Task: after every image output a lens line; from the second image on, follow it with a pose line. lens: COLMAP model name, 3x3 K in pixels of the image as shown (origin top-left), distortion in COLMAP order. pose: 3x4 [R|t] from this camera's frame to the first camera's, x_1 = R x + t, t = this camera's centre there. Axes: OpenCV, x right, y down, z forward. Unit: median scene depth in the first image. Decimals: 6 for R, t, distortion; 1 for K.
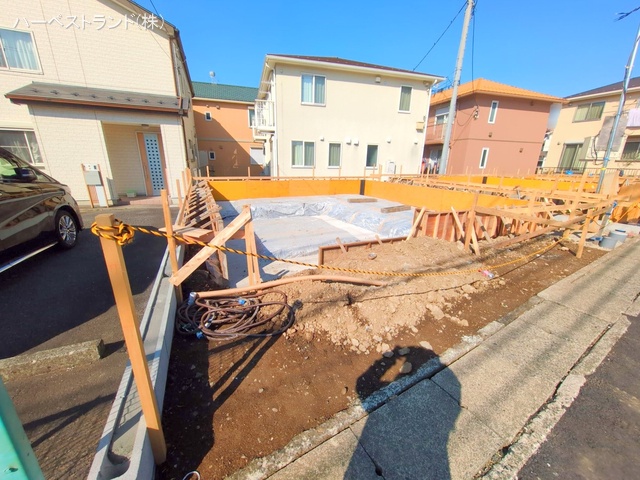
lens RADIAL K [[254.3, 0, 319.2], [0, 254.3, 238.8], [0, 0, 1]] dist [-0.000112, -0.000328]
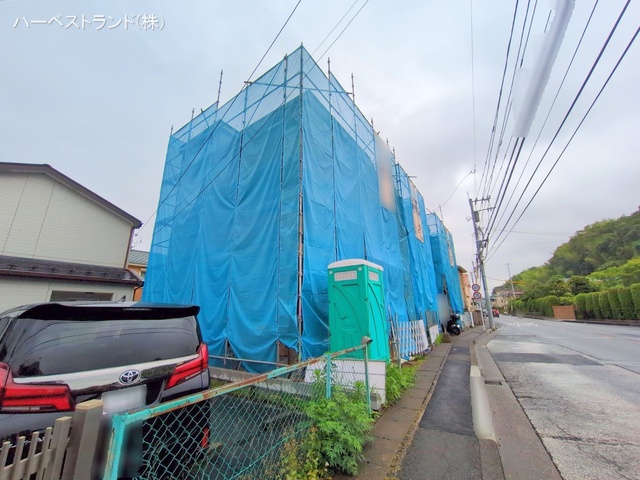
lens RADIAL K [[259.8, 0, 320.0], [0, 259.8, 240.0], [0, 0, 1]] dist [0.000748, -0.000165]
pose [[0.862343, 0.109199, 0.494408, -0.312968], [0.178240, 0.848491, -0.498290, 0.051795], [-0.473914, 0.517820, 0.712227, -0.243419]]
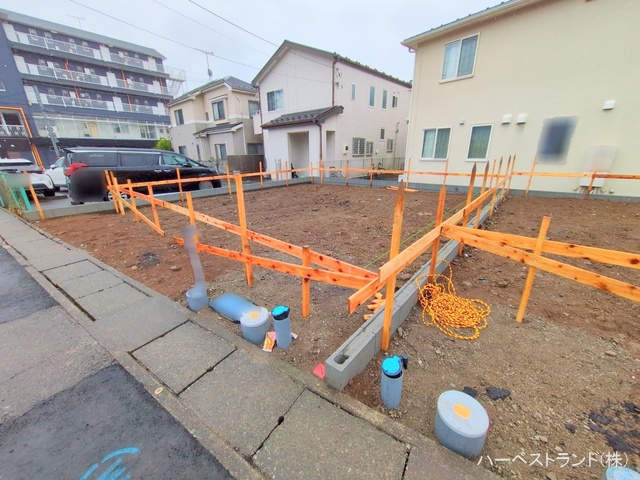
lens RADIAL K [[254.3, 0, 319.2], [0, 254.3, 238.8], [0, 0, 1]] dist [-0.000112, -0.000328]
pose [[0.420477, 0.267170, -0.867075, 0.589914], [-0.239807, 0.954403, 0.177787, -0.096984], [0.875038, 0.133175, 0.465374, 0.328889]]
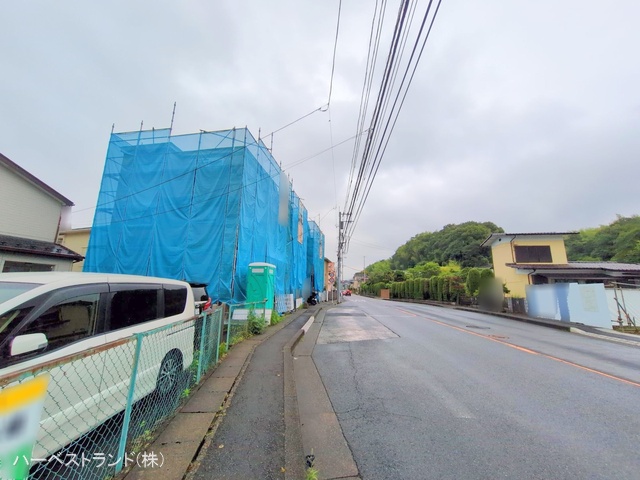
lens RADIAL K [[254.3, 0, 319.2], [0, 254.3, 238.8], [0, 0, 1]] dist [-0.000112, -0.000328]
pose [[0.565230, 0.160571, 0.809155, -0.675789], [0.233434, 0.909650, -0.343577, 0.148108], [-0.791216, 0.383085, 0.476679, -0.560956]]
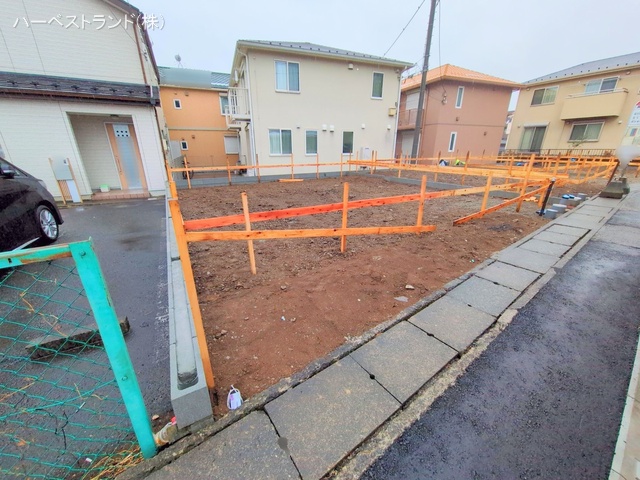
lens RADIAL K [[254.3, 0, 319.2], [0, 254.3, 238.8], [0, 0, 1]] dist [-0.000112, -0.000328]
pose [[0.995302, -0.052714, 0.081206, -0.012458], [0.048829, 0.997599, 0.049102, 0.006439], [-0.083599, -0.044906, 0.995487, -0.032478]]
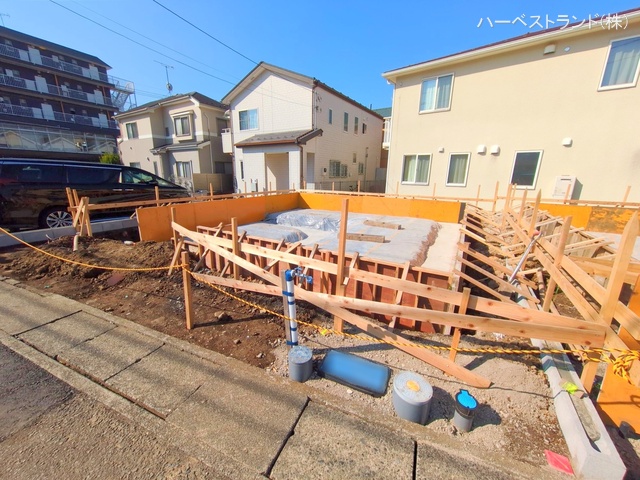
lens RADIAL K [[254.3, 0, 319.2], [0, 254.3, 238.8], [0, 0, 1]] dist [-0.000112, -0.000328]
pose [[0.573035, 0.192657, -0.796564, 0.499835], [-0.239283, 0.968955, 0.062215, -0.076418], [0.783820, 0.154952, 0.601345, 0.252297]]
